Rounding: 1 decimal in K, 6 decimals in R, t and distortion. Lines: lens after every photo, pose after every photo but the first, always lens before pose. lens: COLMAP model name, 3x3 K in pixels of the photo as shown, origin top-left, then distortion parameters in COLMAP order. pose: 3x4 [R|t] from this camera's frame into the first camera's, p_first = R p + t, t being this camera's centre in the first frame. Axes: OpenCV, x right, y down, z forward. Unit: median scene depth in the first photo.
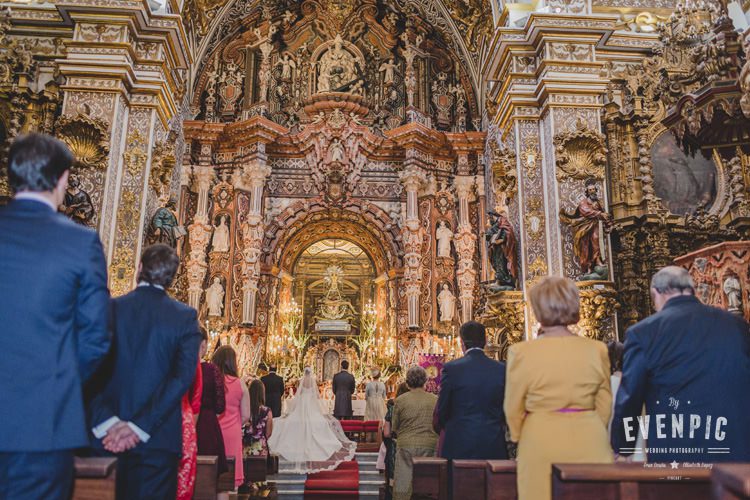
lens RADIAL K [[688.4, 0, 375.0], [0, 688.4, 250.0], [0, 0, 1]] dist [0.003654, 0.001109]
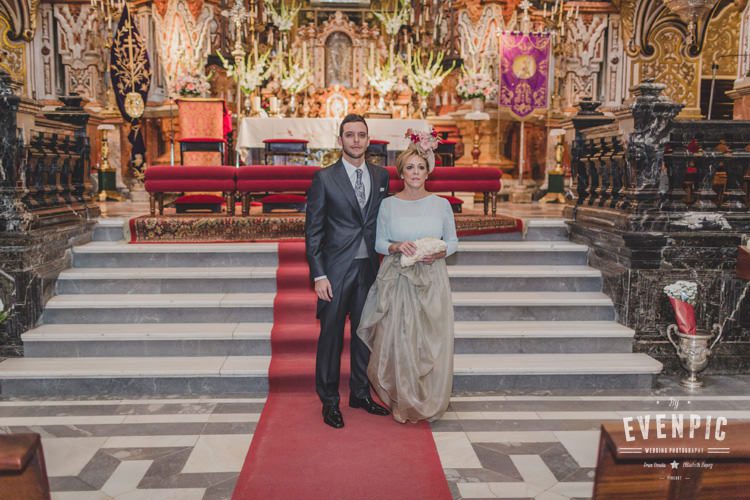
lens RADIAL K [[688.4, 0, 375.0], [0, 688.4, 250.0], [0, 0, 1]] dist [0.003654, 0.001109]
pose [[0.999883, -0.002507, -0.015074, -0.024771], [0.008299, 0.917376, 0.397936, 0.084419], [0.012831, -0.398015, 0.917289, 0.402738]]
